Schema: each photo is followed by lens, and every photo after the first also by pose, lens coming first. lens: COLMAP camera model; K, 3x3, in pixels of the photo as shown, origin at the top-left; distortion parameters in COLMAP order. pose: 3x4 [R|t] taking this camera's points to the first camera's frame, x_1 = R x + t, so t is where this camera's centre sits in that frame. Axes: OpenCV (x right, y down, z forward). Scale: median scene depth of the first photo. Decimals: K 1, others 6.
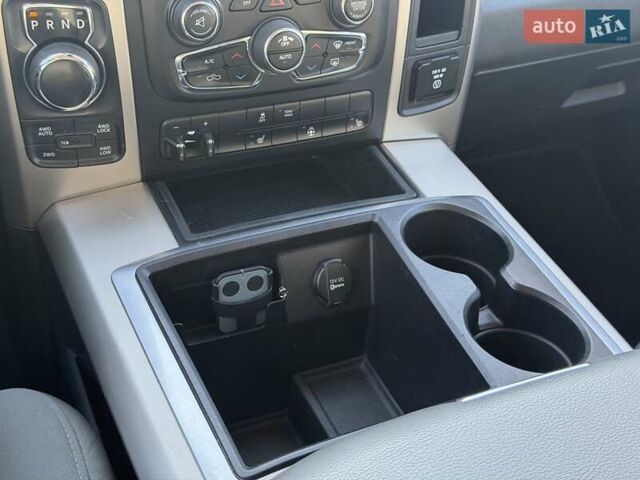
lens RADIAL K [[900.9, 0, 316.4], [0, 900.9, 247.9], [0, 0, 1]] dist [0.165440, -0.319515]
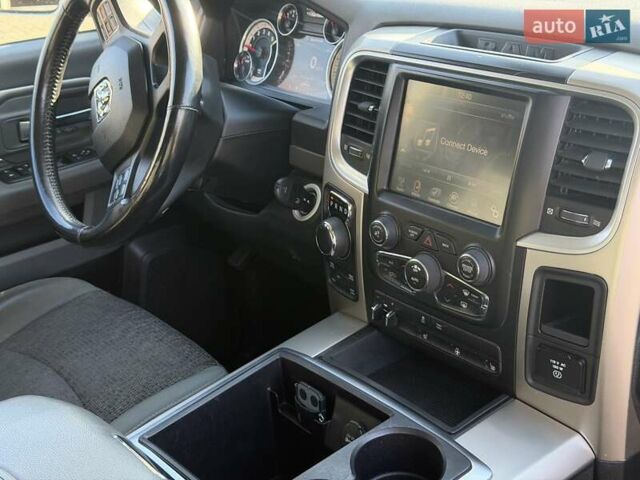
lens RADIAL K [[900.9, 0, 316.4], [0, 900.9, 247.9], [0, 0, 1]] dist [0.165440, -0.319515]
pose [[0.257798, 0.325606, -0.909682, 1.125876], [-0.481492, 0.859564, 0.171216, -0.405291], [0.837679, 0.393865, 0.378371, 0.339348]]
